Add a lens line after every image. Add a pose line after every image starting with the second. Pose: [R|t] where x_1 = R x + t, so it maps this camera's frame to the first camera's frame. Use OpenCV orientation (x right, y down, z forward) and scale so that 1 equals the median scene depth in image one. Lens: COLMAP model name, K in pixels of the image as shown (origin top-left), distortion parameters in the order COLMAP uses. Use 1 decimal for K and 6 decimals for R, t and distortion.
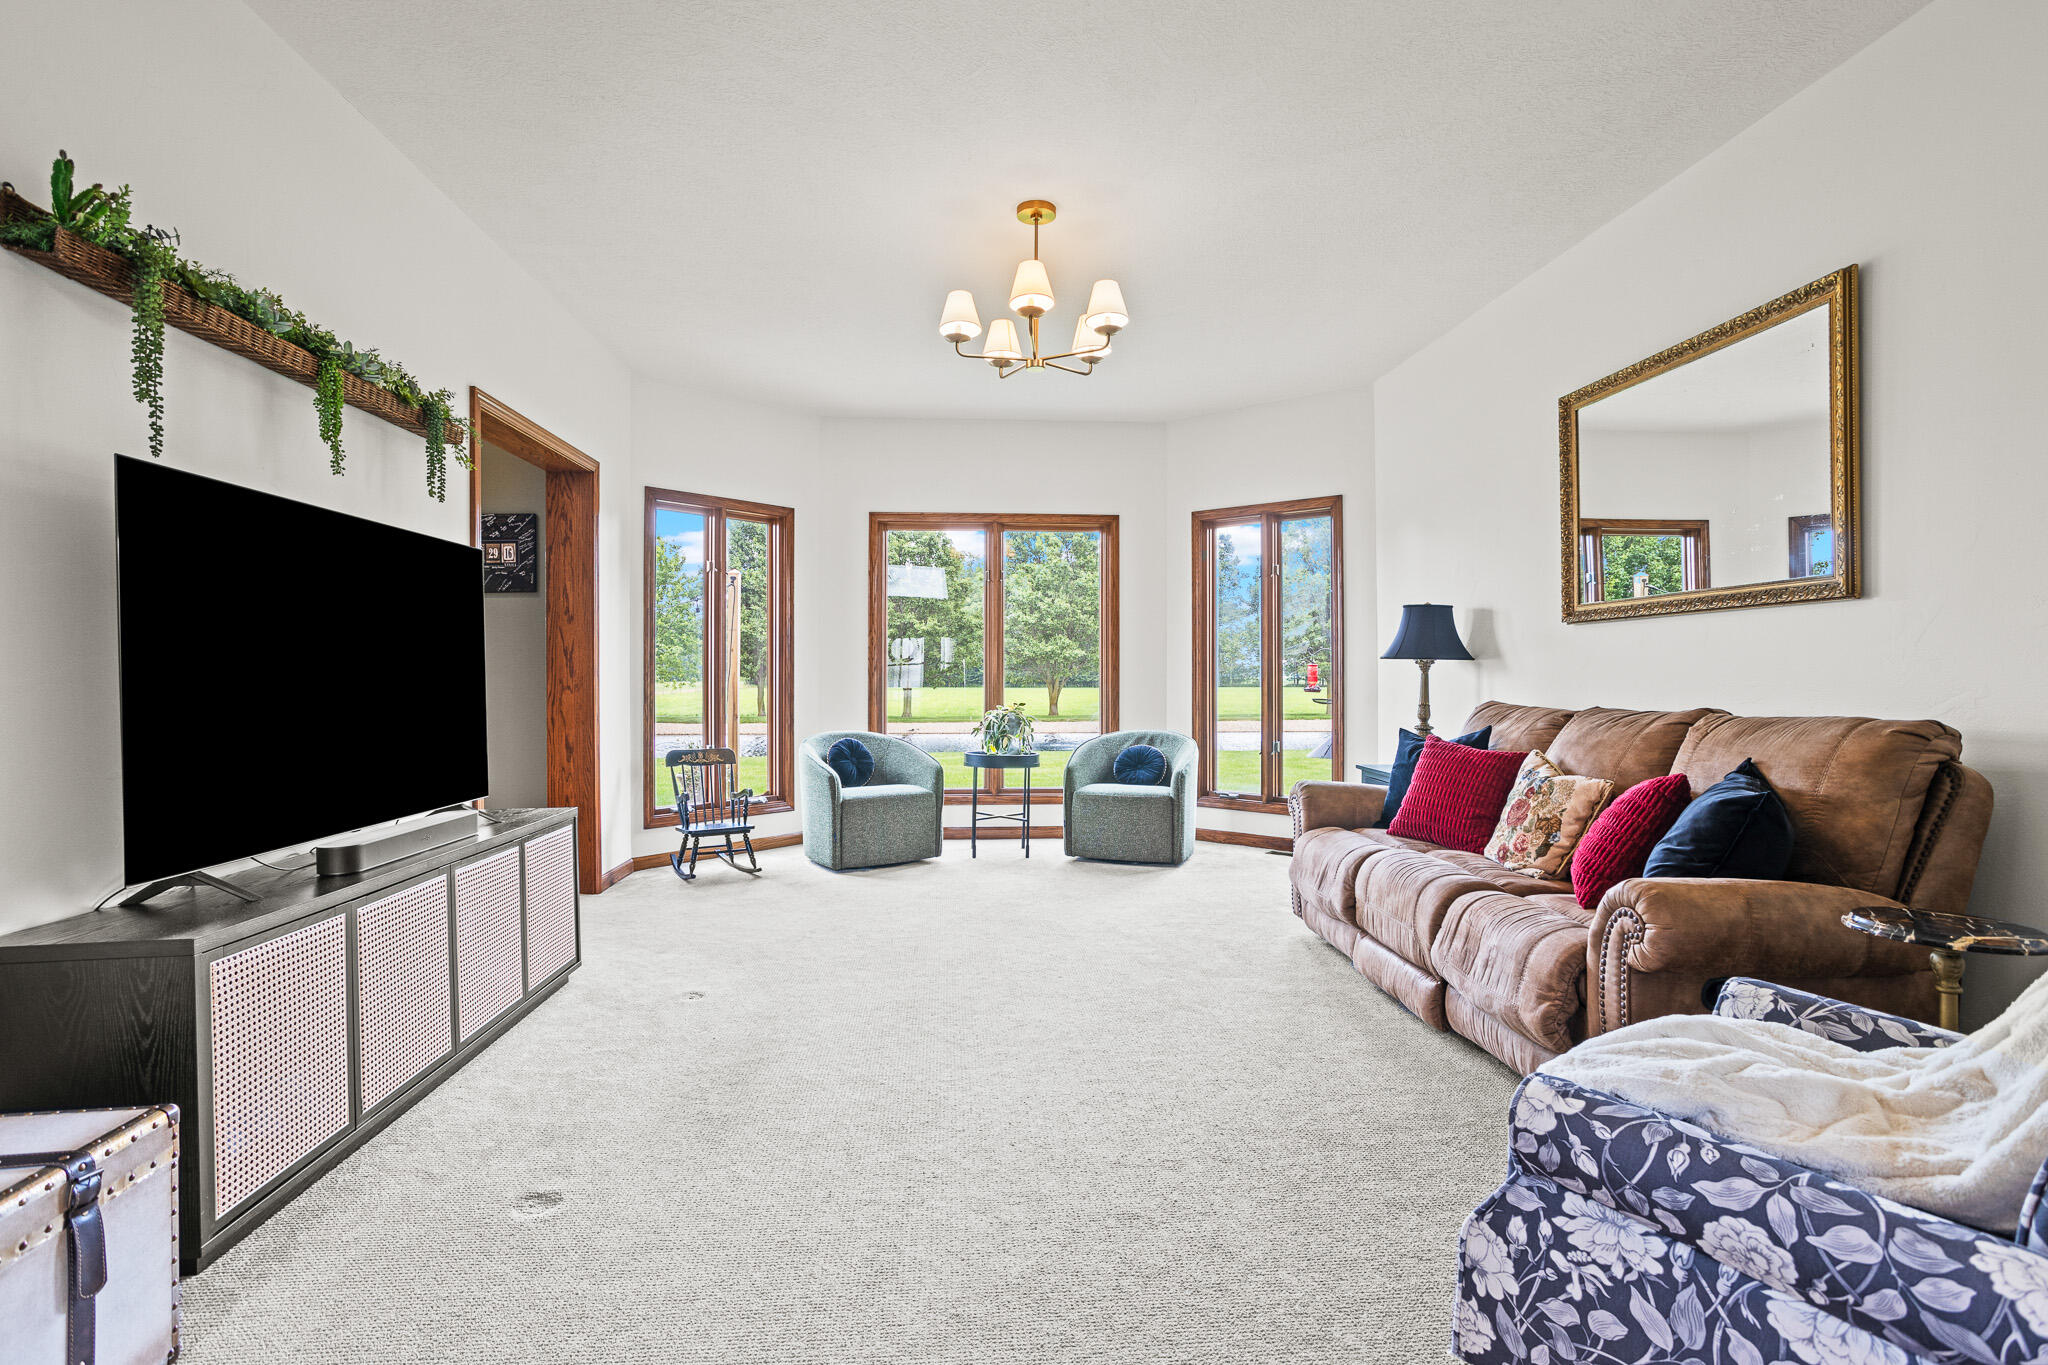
lens RADIAL K [[1001.6, 0, 1035.9], [0, 1001.6, 680.8], [0, 0, 1]] dist [-0.052225, 0.028422]
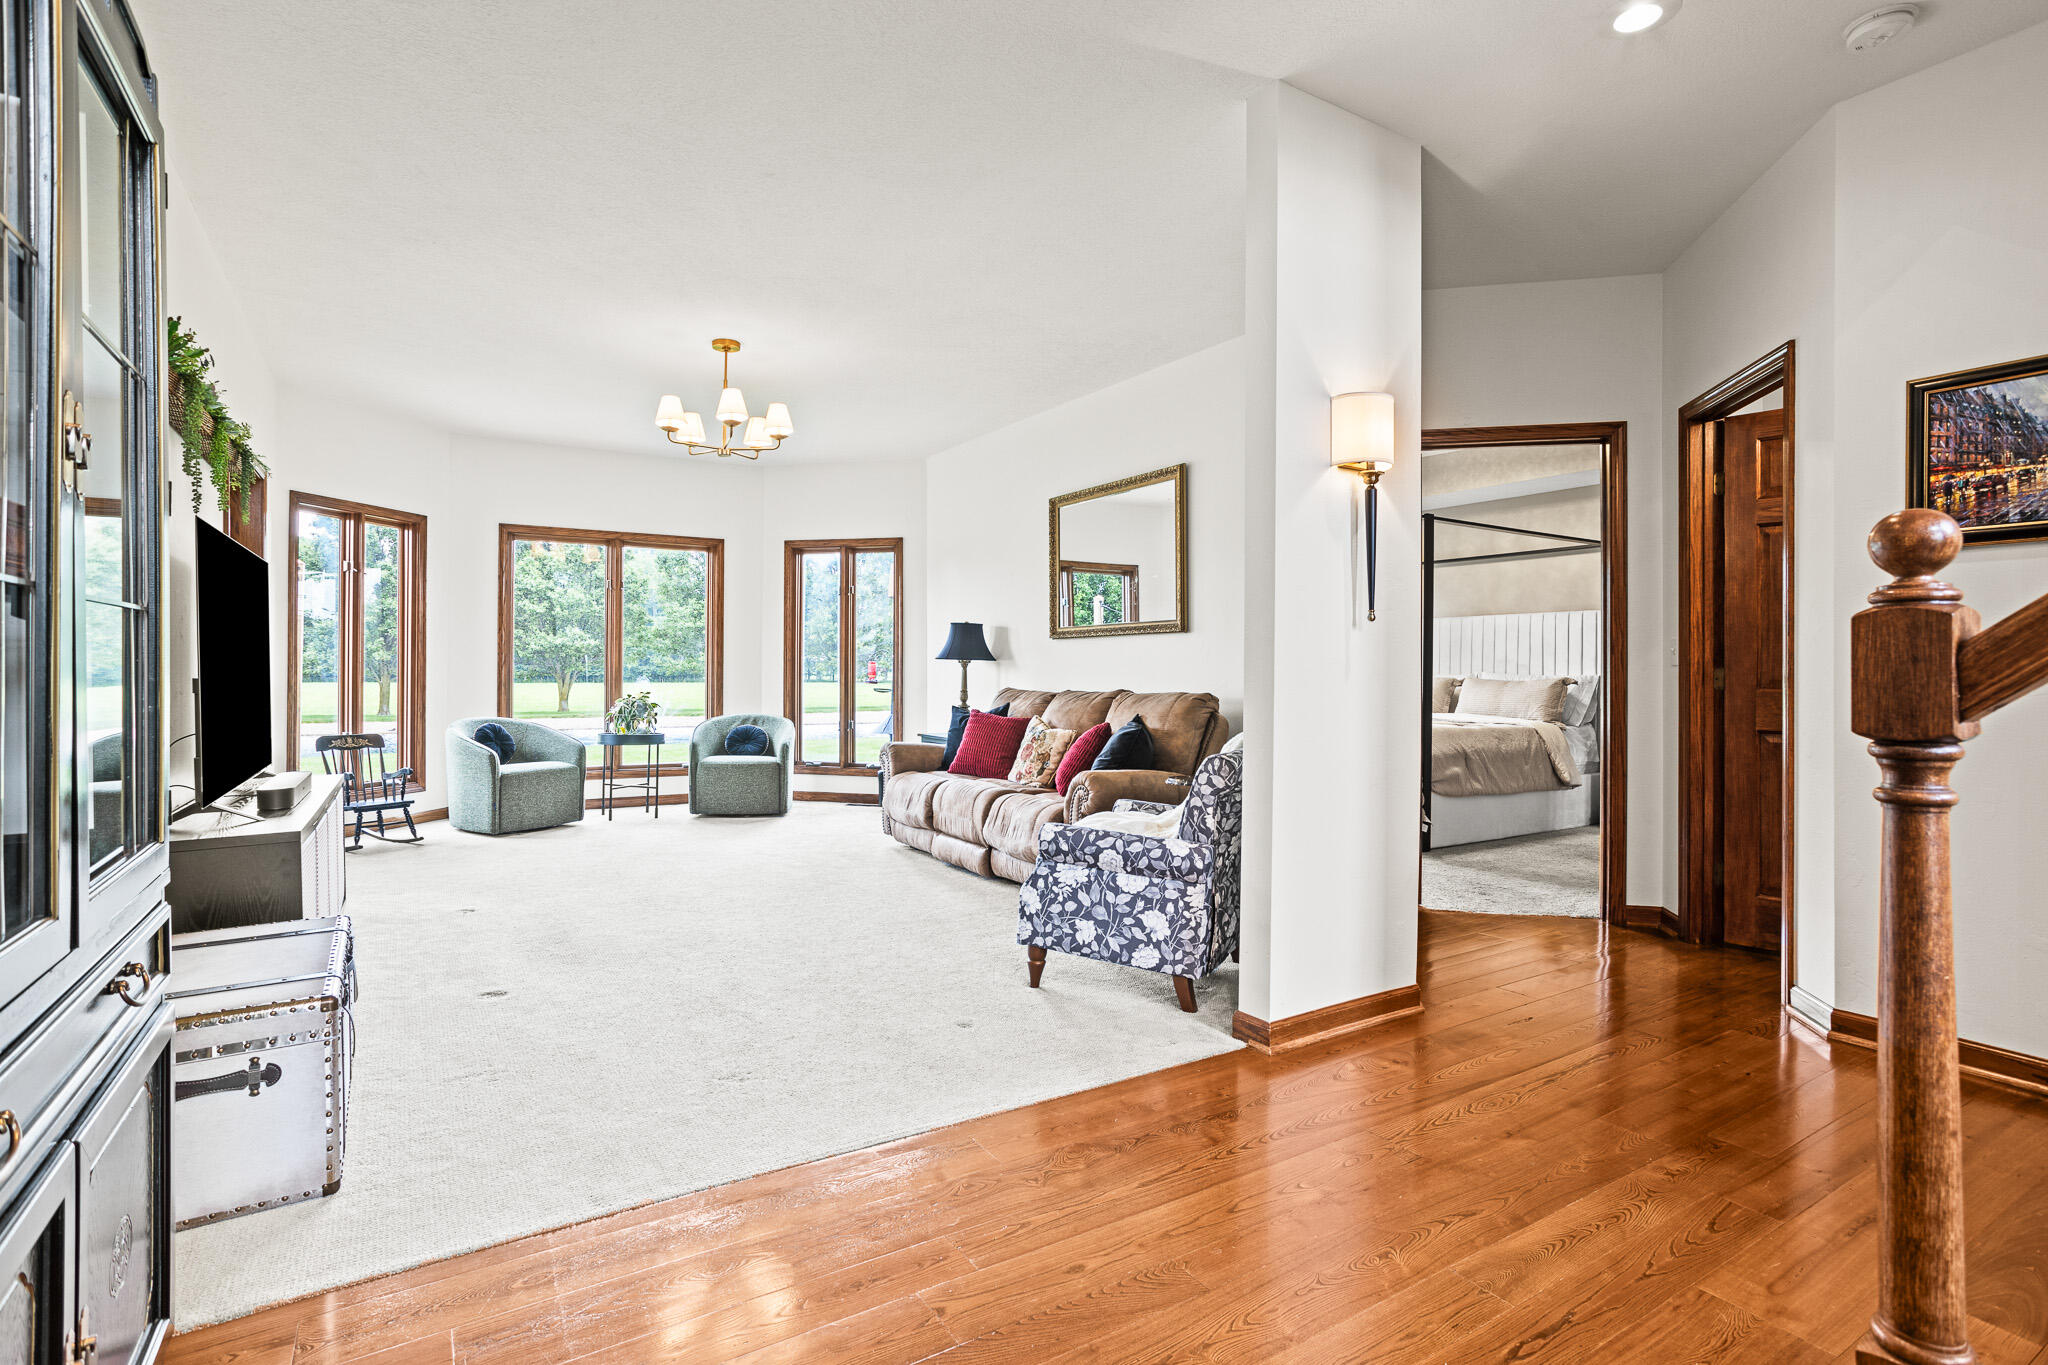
lens RADIAL K [[1001.6, 0, 1003.9], [0, 1001.6, 668.7], [0, 0, 1]] dist [-0.052225, 0.028422]
pose [[0.900697, 0.005994, 0.434406, -0.253396], [-0.002765, 0.999964, -0.008066, 0.004043], [-0.434439, 0.006064, 0.900681, -0.454379]]
